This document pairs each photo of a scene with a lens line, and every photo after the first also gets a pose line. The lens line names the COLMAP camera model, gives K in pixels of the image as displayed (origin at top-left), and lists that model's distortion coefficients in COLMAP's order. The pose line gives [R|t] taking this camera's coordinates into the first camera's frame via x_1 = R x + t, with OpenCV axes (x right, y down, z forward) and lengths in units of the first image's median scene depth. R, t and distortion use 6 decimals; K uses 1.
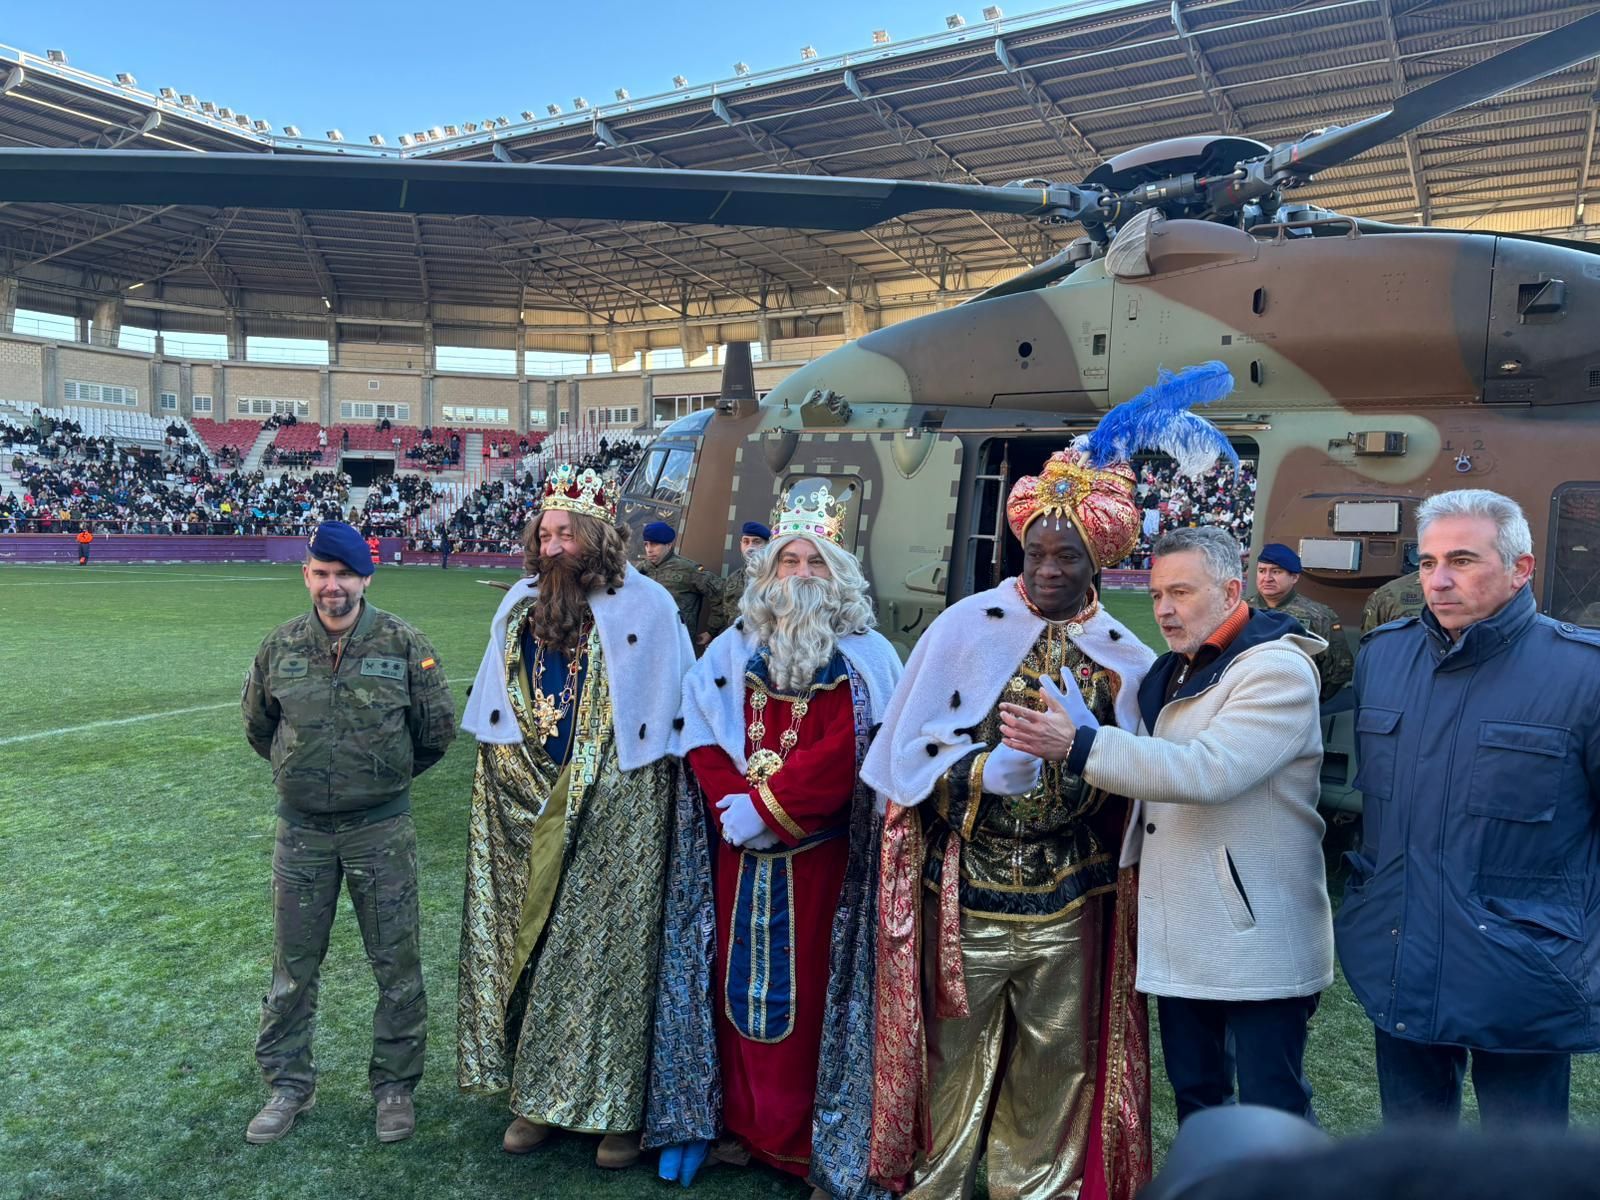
lens RADIAL K [[1180.0, 0, 800.0], [0, 1180.0, 600.0], [0, 0, 1]] dist [0.060247, -0.064550]
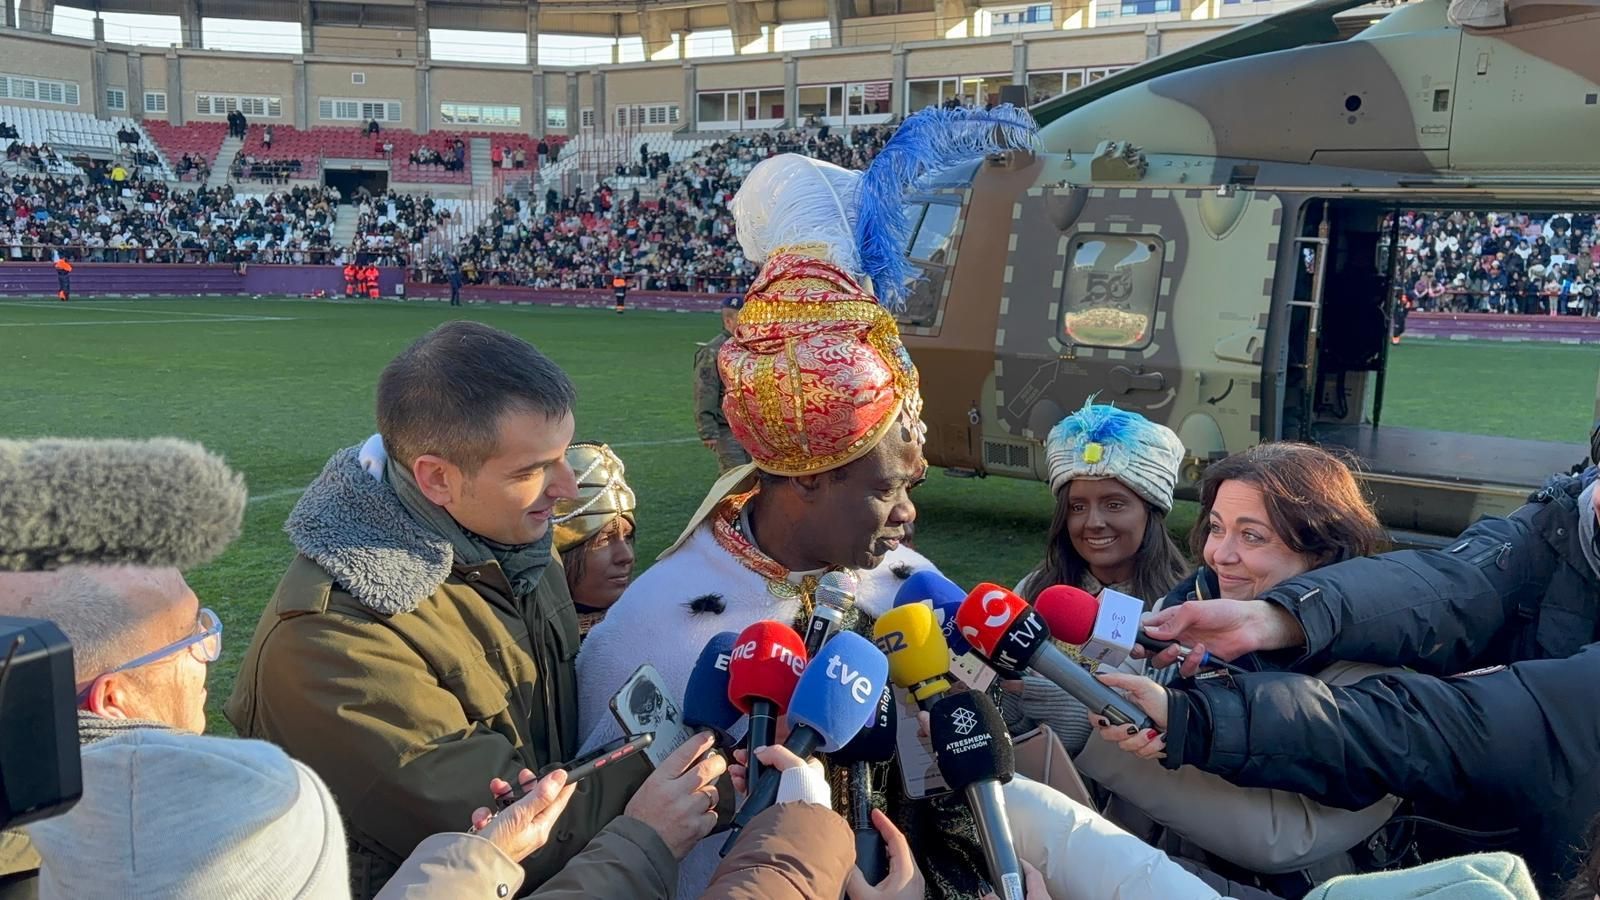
lens RADIAL K [[1449.6, 0, 803.8], [0, 1449.6, 466.0], [0, 0, 1]] dist [0.033416, -0.026800]
pose [[0.999525, 0.005244, -0.030361, -0.020609], [-0.002584, 0.996206, 0.086983, -0.002396], [0.030702, -0.086864, 0.995747, -0.018073]]
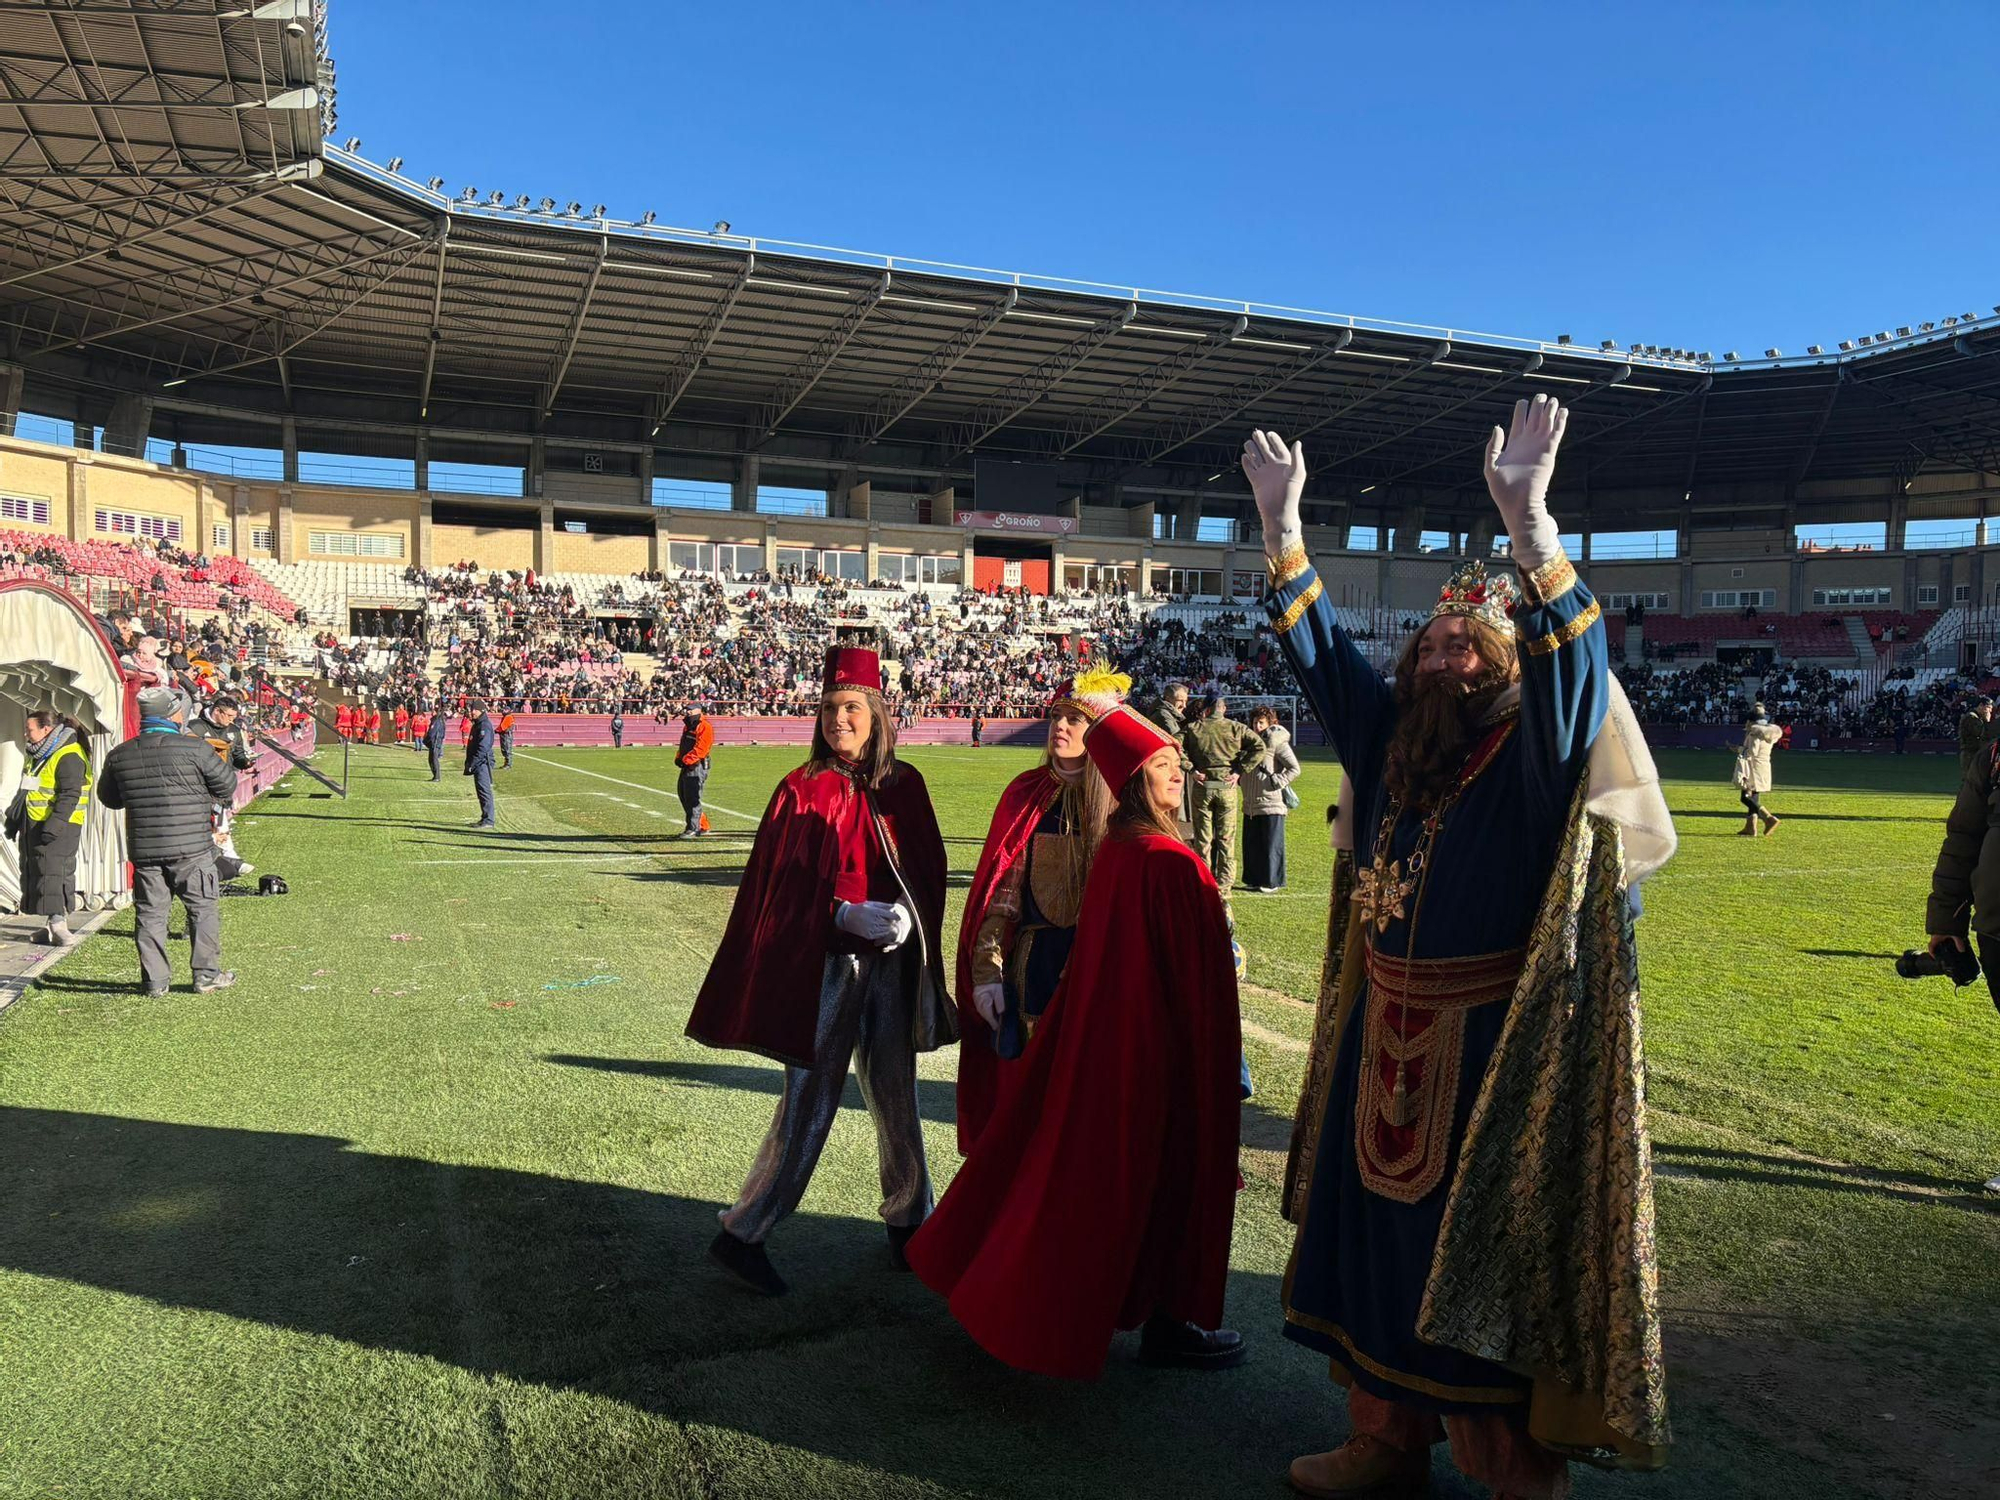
lens RADIAL K [[1476.3, 0, 964.4], [0, 1476.3, 762.1], [0, 0, 1]] dist [0.060818, -0.072605]
pose [[0.794360, 0.010761, -0.607351, -0.123404], [-0.028485, 0.999403, -0.019548, 0.022664], [0.606778, 0.032828, 0.794193, -0.424027]]
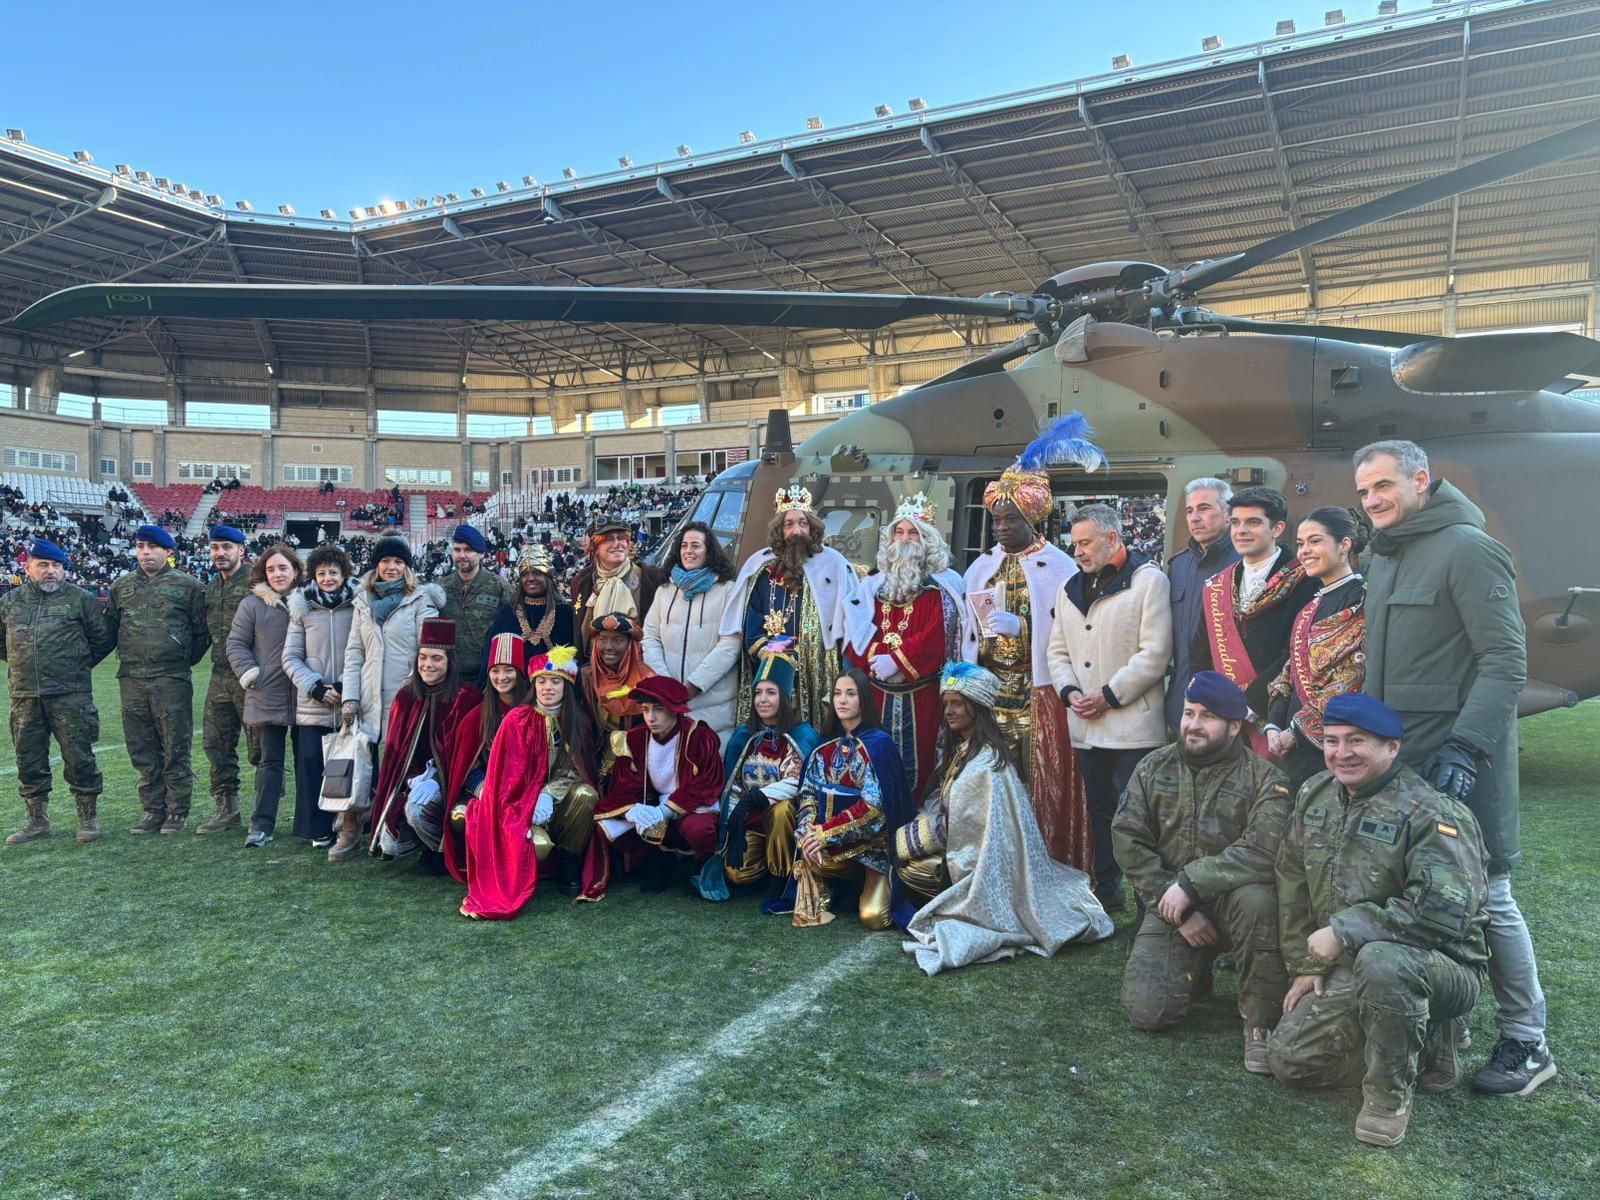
lens RADIAL K [[1180.0, 0, 800.0], [0, 1180.0, 600.0], [0, 0, 1]] dist [0.060247, -0.064550]
pose [[0.997963, -0.017090, 0.061457, -0.012837], [0.020101, 0.998611, -0.048704, 0.006684], [-0.060539, 0.049841, 0.996921, -0.034426]]
